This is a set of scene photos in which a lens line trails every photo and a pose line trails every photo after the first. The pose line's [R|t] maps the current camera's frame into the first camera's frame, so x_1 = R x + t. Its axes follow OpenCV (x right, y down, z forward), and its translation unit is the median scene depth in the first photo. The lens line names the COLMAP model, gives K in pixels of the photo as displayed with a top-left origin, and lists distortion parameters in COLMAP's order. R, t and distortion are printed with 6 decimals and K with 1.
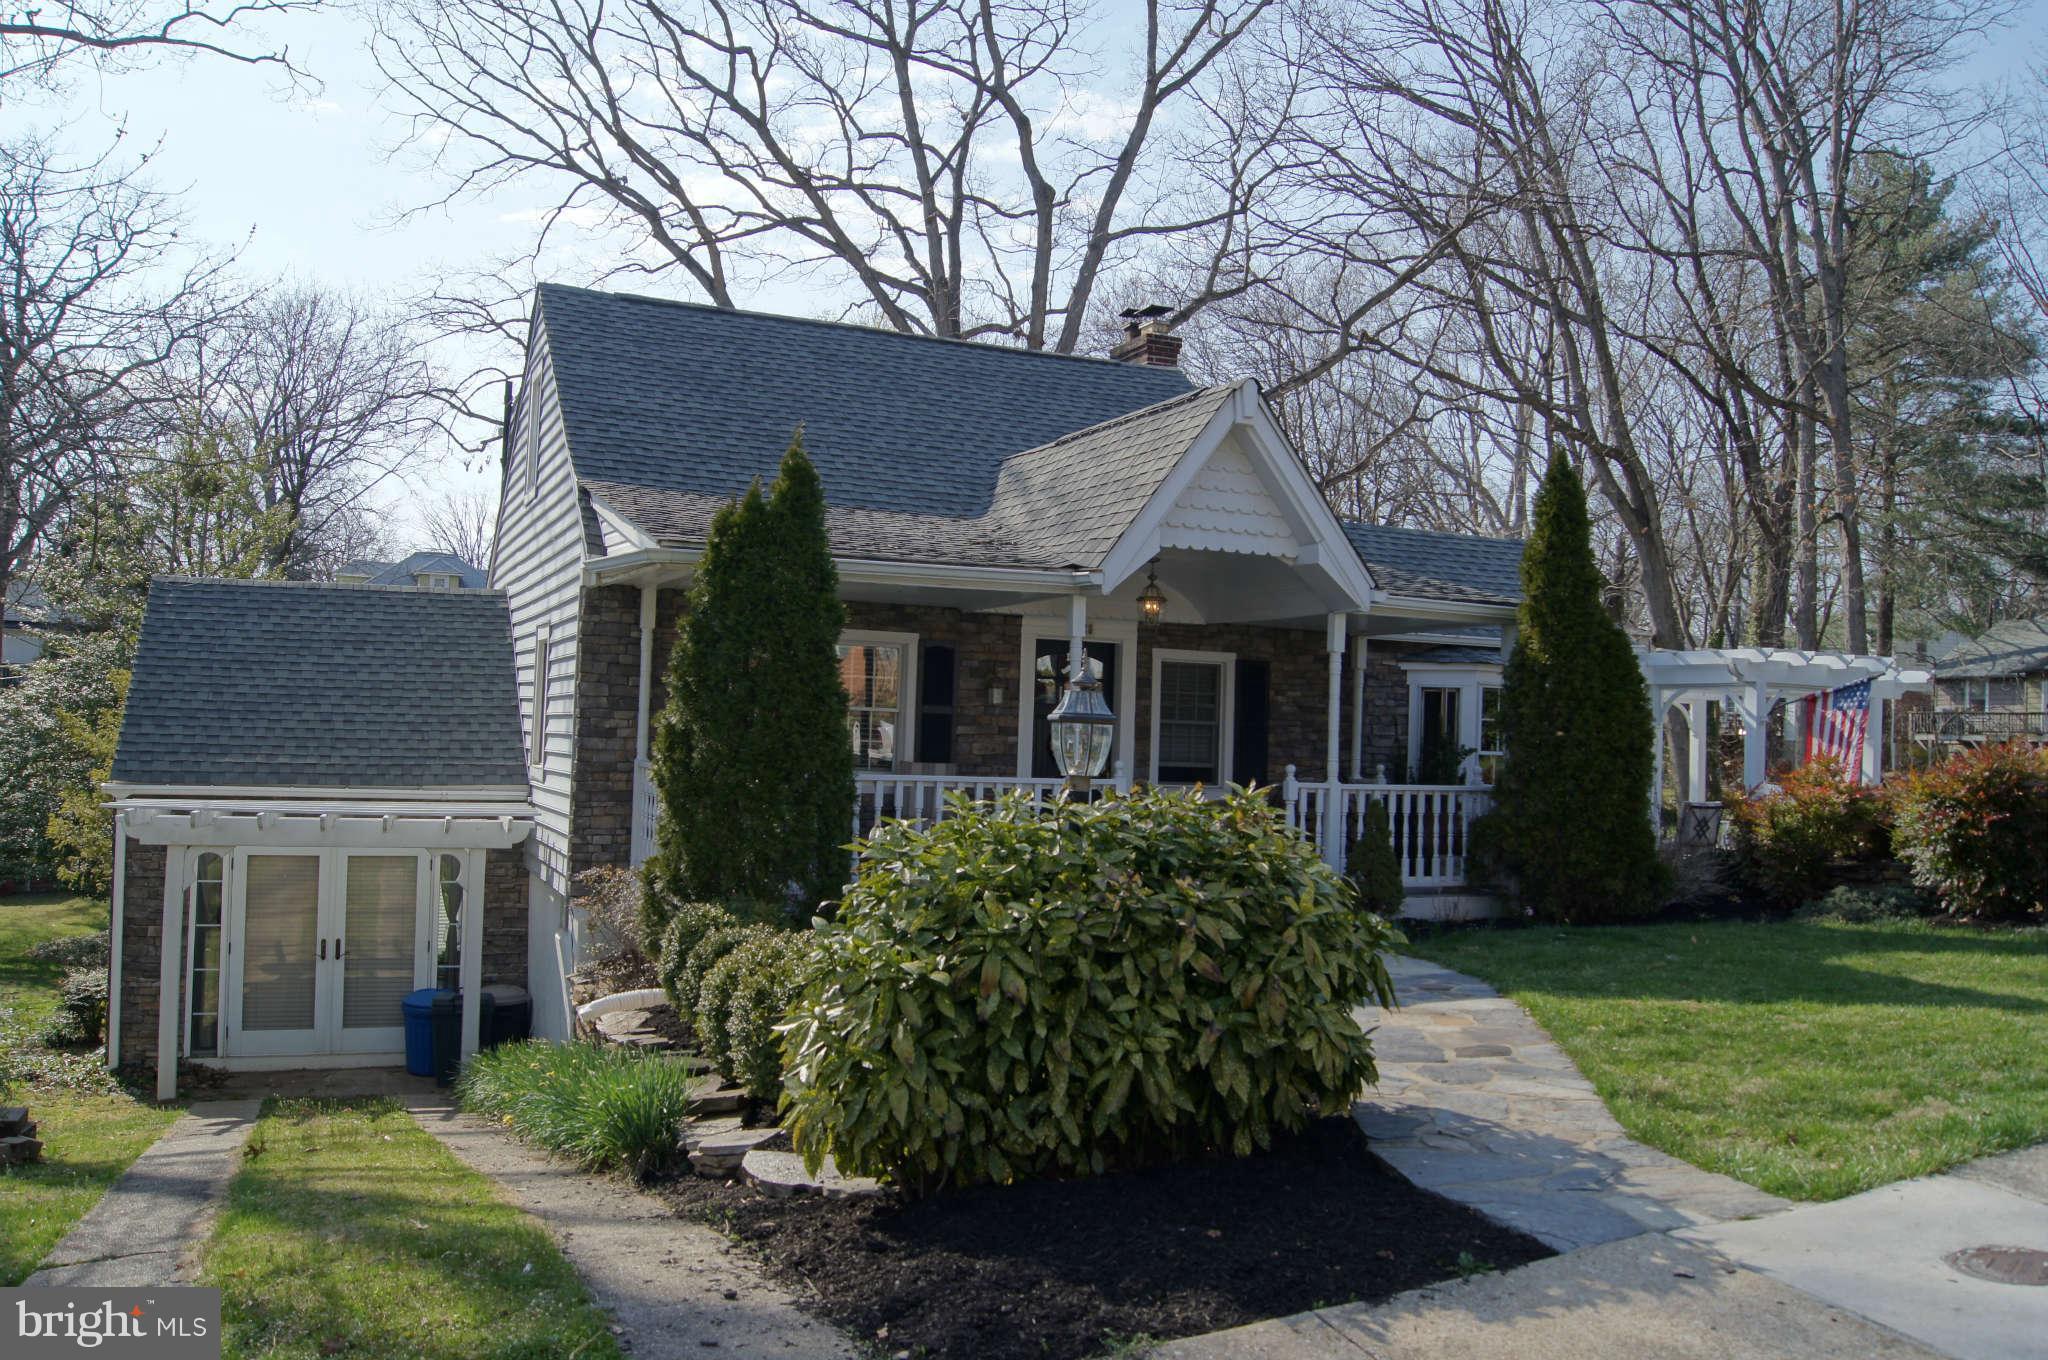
lens RADIAL K [[1637.2, 0, 1021.2], [0, 1637.2, 676.6], [0, 0, 1]] dist [-0.079611, 0.012986]
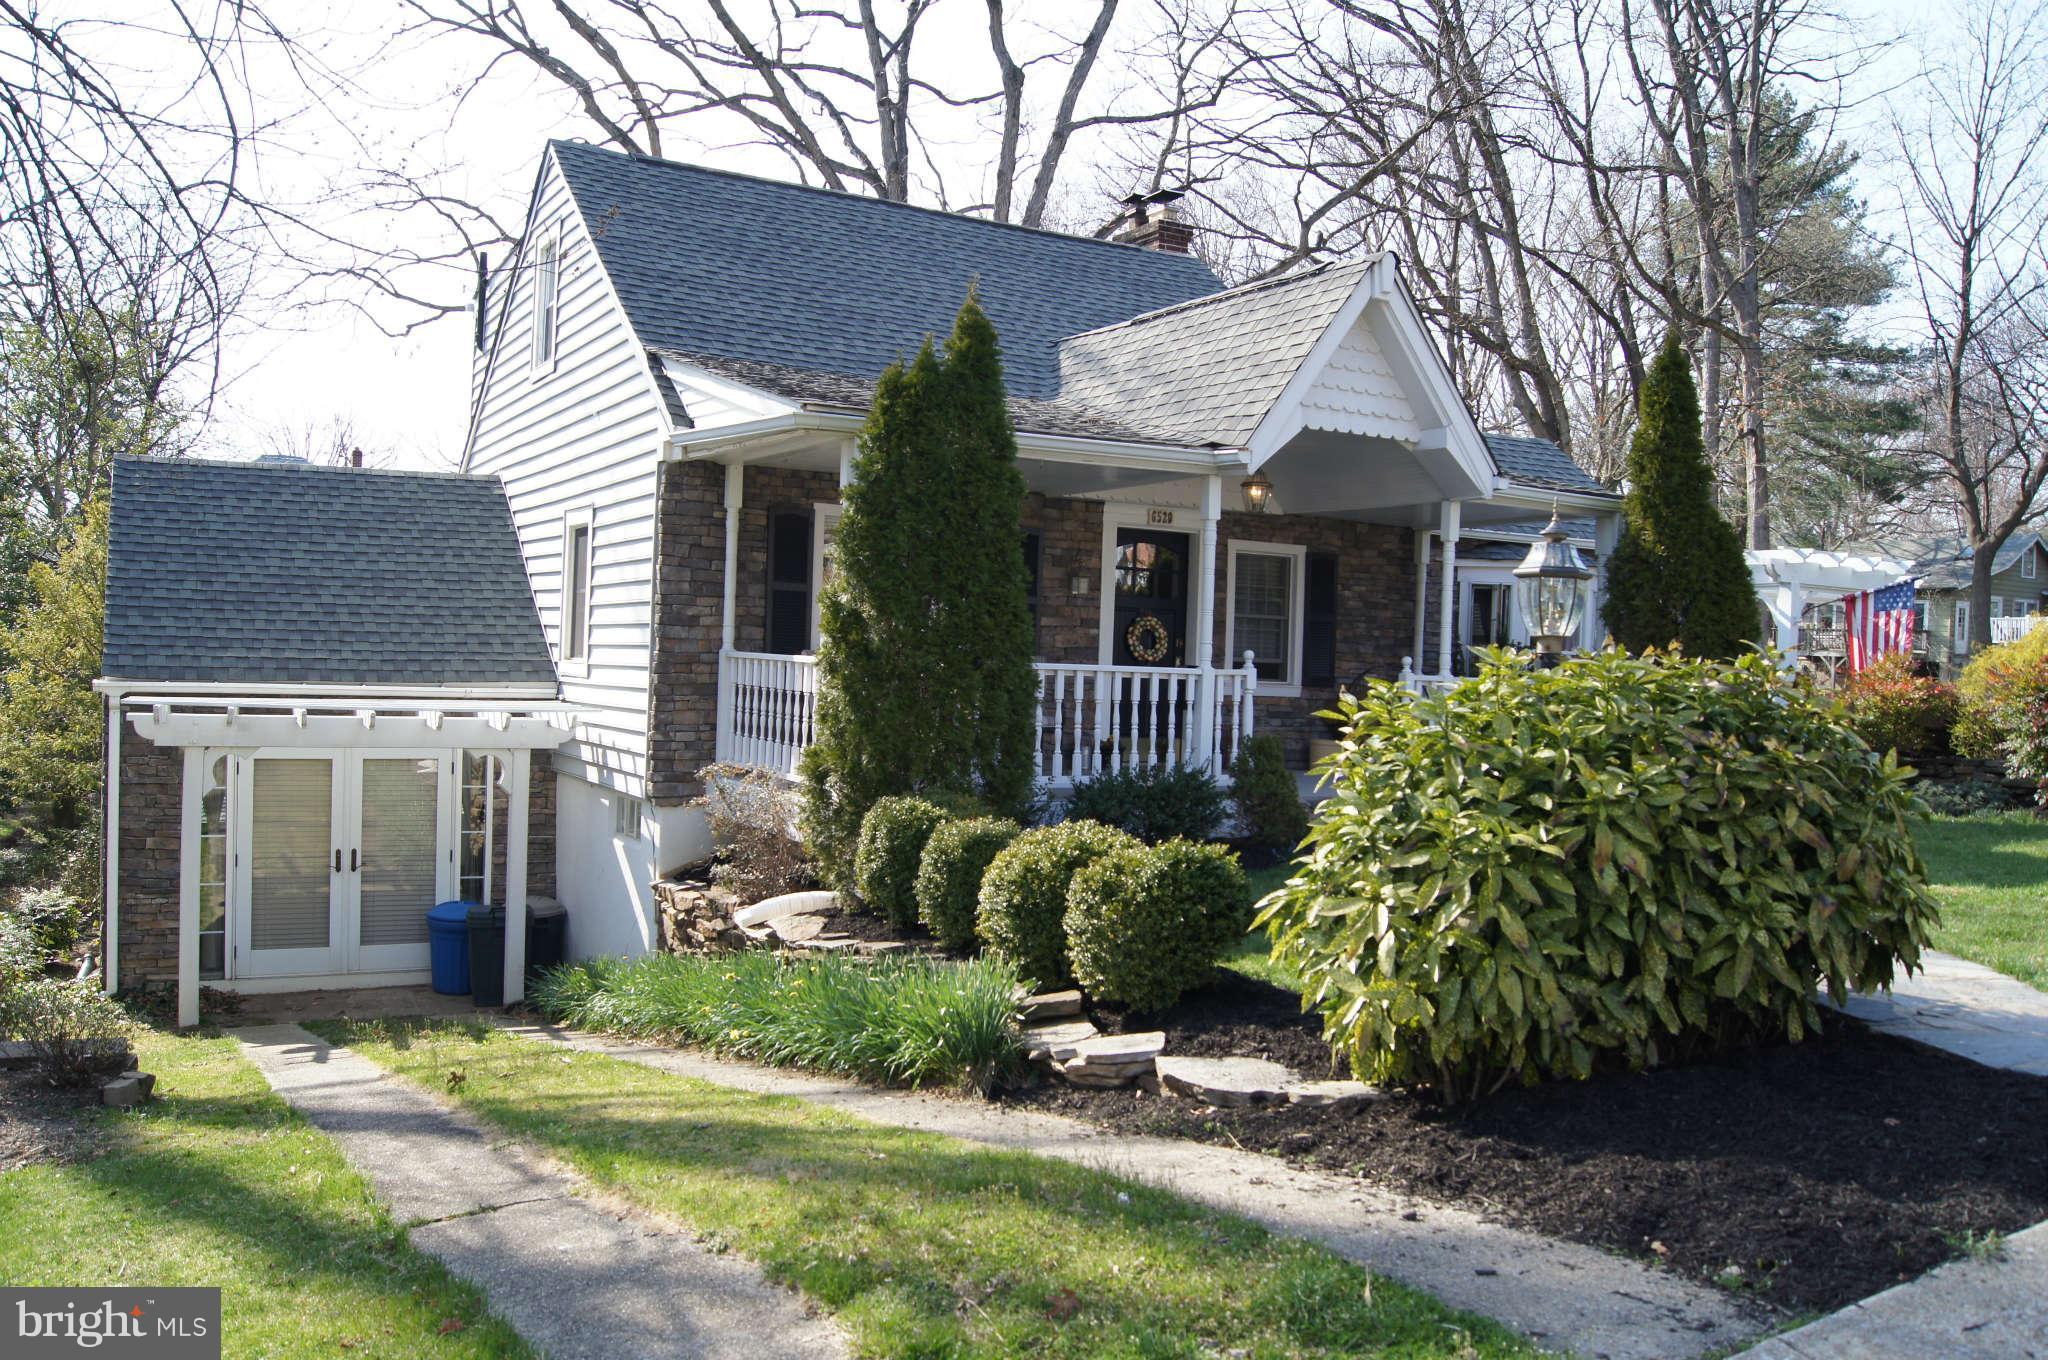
lens RADIAL K [[1635.3, 0, 1026.2], [0, 1635.3, 683.9], [0, 0, 1]] dist [-0.077240, 0.005349]
pose [[0.994749, 0.000419, 0.102346, -0.150593], [-0.006135, 0.998437, 0.055544, 0.016730], [-0.102163, -0.055880, 0.993197, 0.057319]]
